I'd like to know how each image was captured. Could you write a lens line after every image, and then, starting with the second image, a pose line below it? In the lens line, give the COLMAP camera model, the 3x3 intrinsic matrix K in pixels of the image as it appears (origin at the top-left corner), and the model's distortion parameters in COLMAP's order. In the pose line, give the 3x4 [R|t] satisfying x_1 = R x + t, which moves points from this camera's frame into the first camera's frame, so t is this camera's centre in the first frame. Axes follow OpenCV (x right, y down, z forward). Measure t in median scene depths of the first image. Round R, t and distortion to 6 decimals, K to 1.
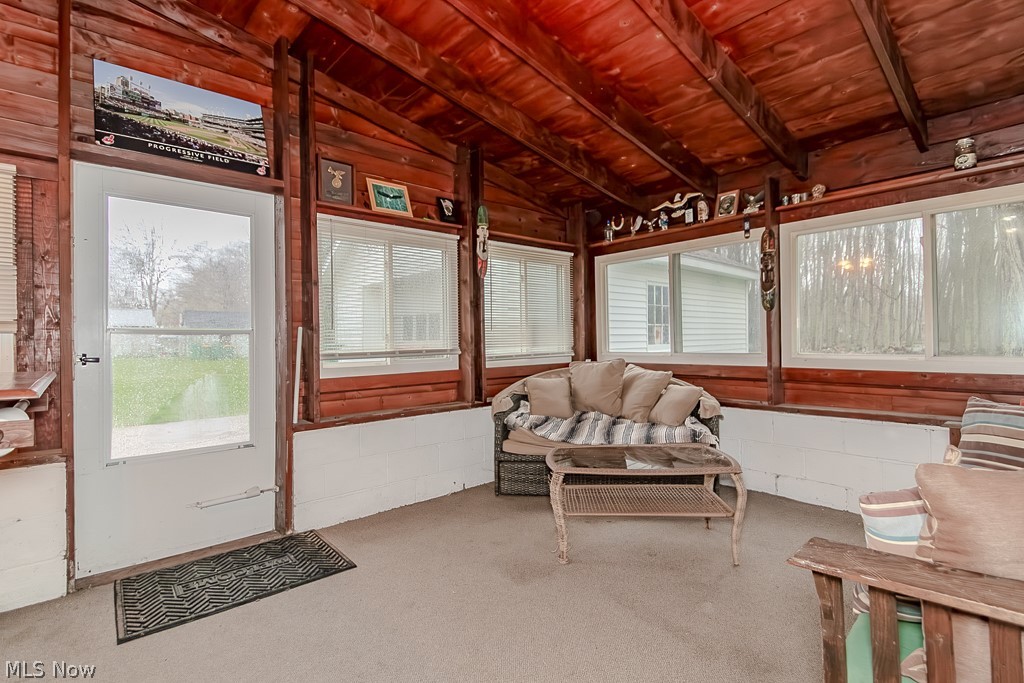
lens RADIAL K [[491.7, 0, 510.6], [0, 491.7, 342.7], [0, 0, 1]] dist [0.001791, 0.000145]
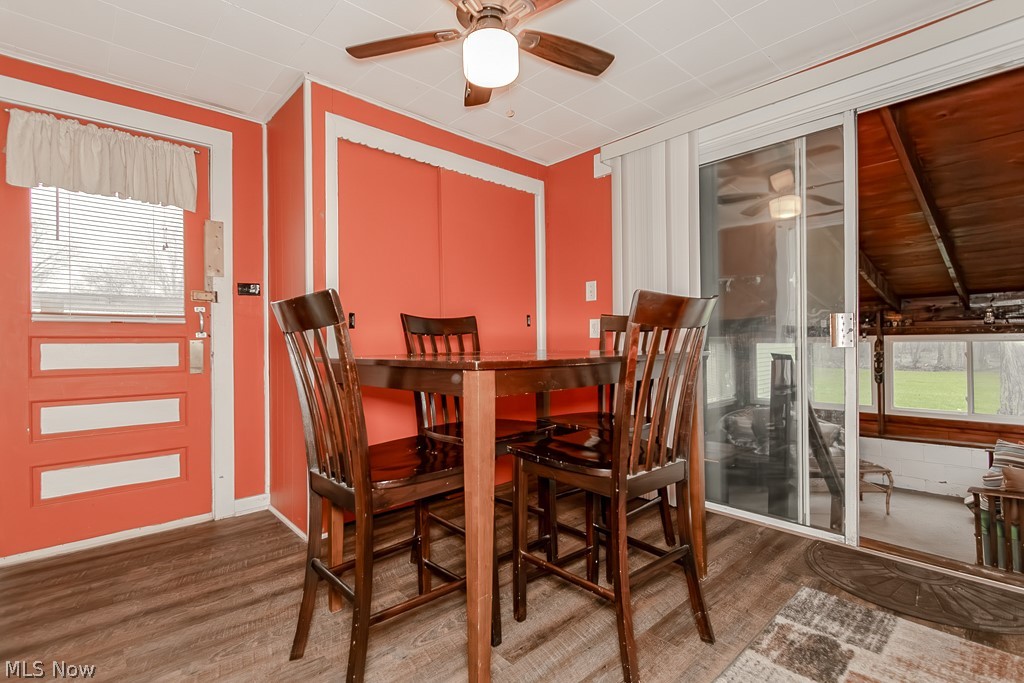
lens RADIAL K [[485.0, 0, 504.8], [0, 485.0, 348.9], [0, 0, 1]] dist [0.001070, -0.000328]
pose [[0.999958, 0.005427, 0.007392, -0.888460], [-0.005426, 0.999985, -0.000195, -0.187498], [-0.007393, 0.000154, 0.999973, -0.806471]]
